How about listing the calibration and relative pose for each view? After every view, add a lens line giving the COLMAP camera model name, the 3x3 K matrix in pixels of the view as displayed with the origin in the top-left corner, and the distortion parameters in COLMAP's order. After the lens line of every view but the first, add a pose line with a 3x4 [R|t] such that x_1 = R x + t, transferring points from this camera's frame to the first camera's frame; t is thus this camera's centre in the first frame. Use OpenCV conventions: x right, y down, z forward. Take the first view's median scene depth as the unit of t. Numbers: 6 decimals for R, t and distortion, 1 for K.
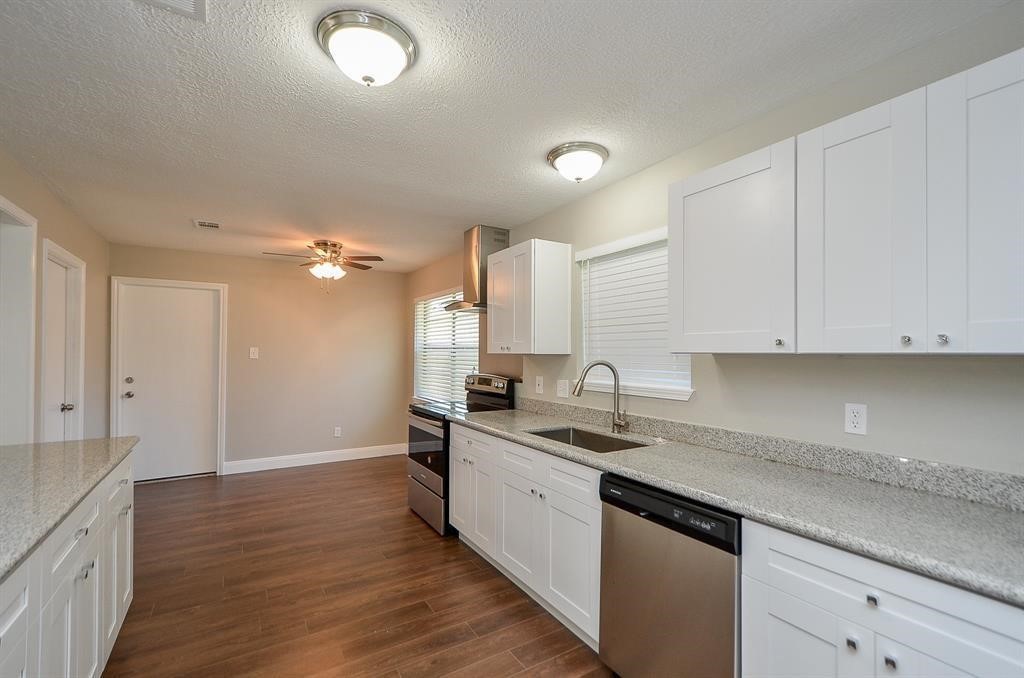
lens RADIAL K [[451.8, 0, 508.0], [0, 451.8, 350.0], [0, 0, 1]] dist [0.010061, -0.001199]
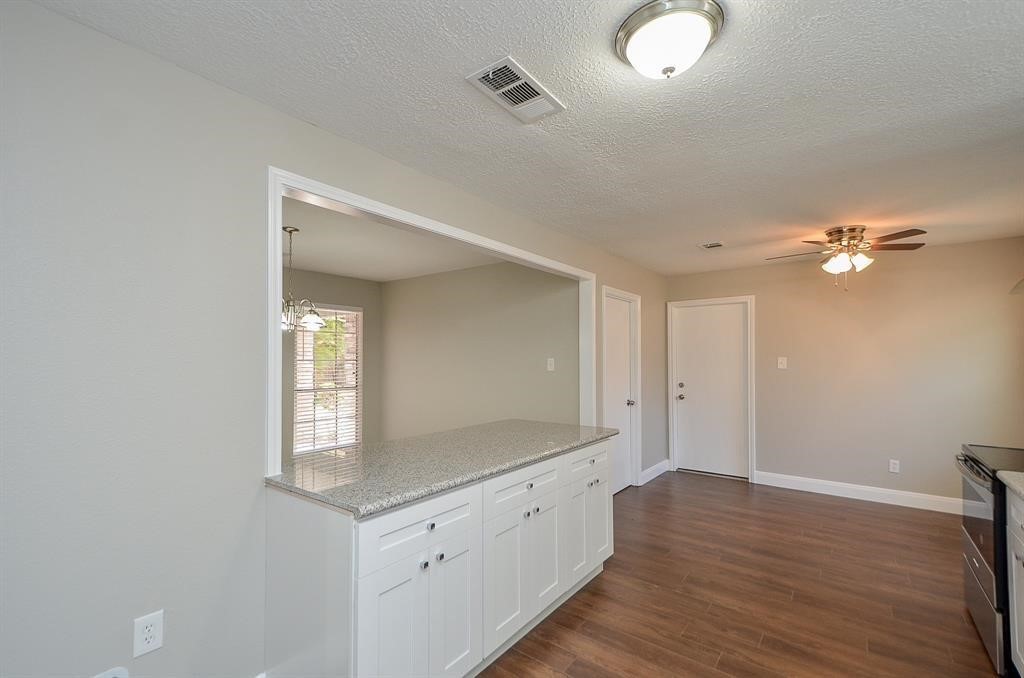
lens RADIAL K [[451.6, 0, 502.0], [0, 451.6, 350.9], [0, 0, 1]] dist [0.016551, -0.000119]
pose [[0.349940, -0.022152, -0.936510, 0.188759], [0.008758, 0.999754, -0.020376, -0.006676], [0.936731, -0.001072, 0.350048, 0.163202]]
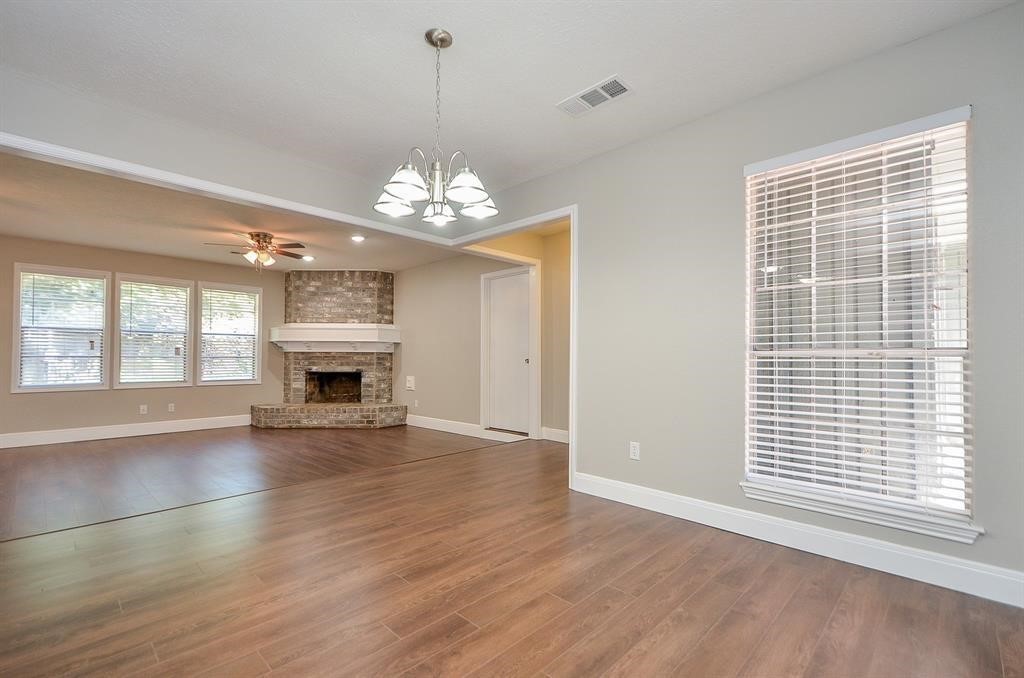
lens RADIAL K [[451.8, 0, 508.0], [0, 451.8, 350.0], [0, 0, 1]] dist [0.010061, -0.001199]
pose [[-0.970740, -0.011192, -0.239871, -0.887083], [-0.005904, 0.999724, -0.022751, 0.106742], [0.240059, -0.020669, -0.970538, 0.659074]]
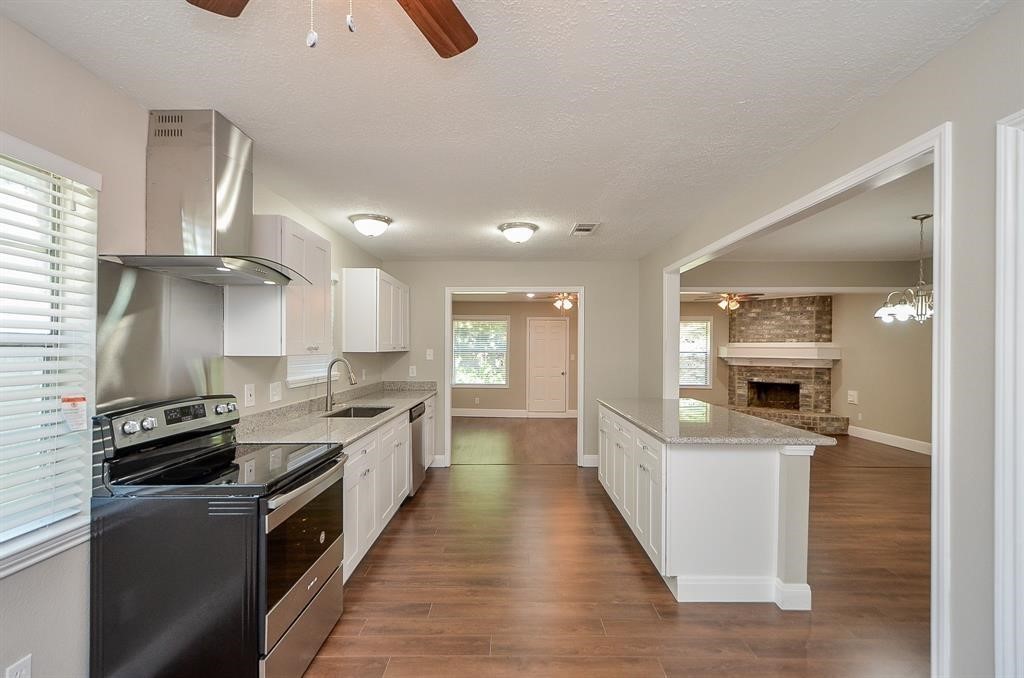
lens RADIAL K [[451.8, 0, 508.0], [0, 451.8, 350.0], [0, 0, 1]] dist [0.010061, -0.001199]
pose [[-0.844544, -0.009846, 0.535396, -0.707687], [-0.011175, 0.999937, 0.000762, -0.006278], [-0.535370, -0.005339, -0.844601, 1.390473]]
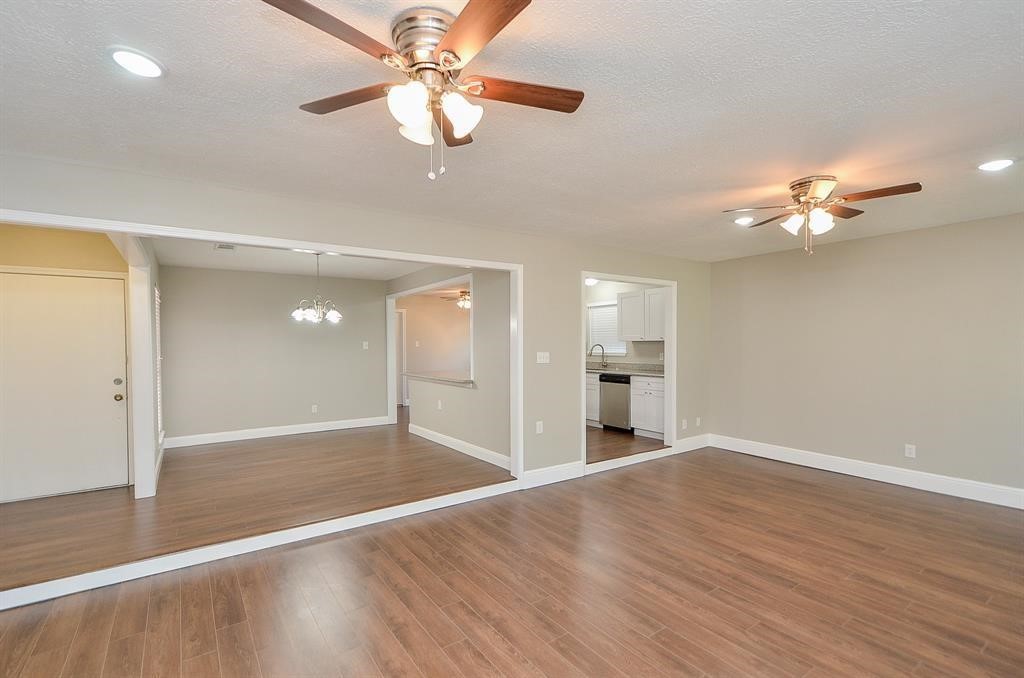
lens RADIAL K [[470.4, 0, 508.7], [0, 470.4, 350.4], [0, 0, 1]] dist [0.012224, -0.000414]
pose [[0.998633, -0.015131, 0.050034, -0.391512], [0.013905, 0.999596, 0.024773, -0.014225], [-0.050388, -0.024044, 0.998440, -1.508406]]
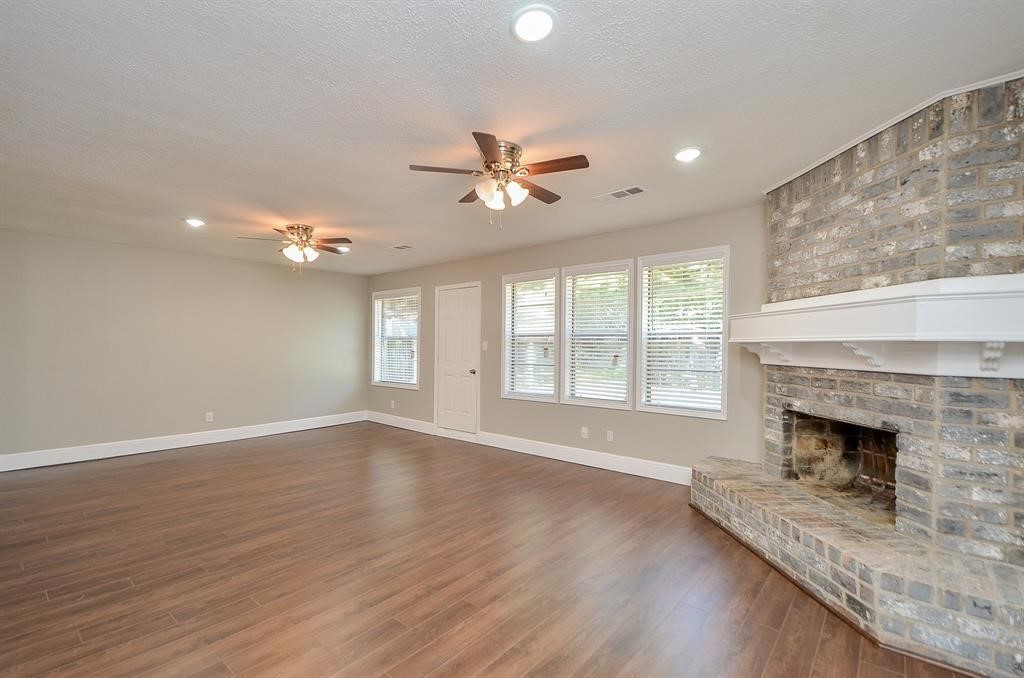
lens RADIAL K [[454.1, 0, 511.3], [0, 454.1, 351.2], [0, 0, 1]] dist [0.002337, -0.000170]
pose [[-0.302860, -0.015081, 0.952916, -1.220754], [-0.006643, 0.999884, 0.013713, 0.032701], [-0.953012, -0.002178, -0.302925, -0.803575]]
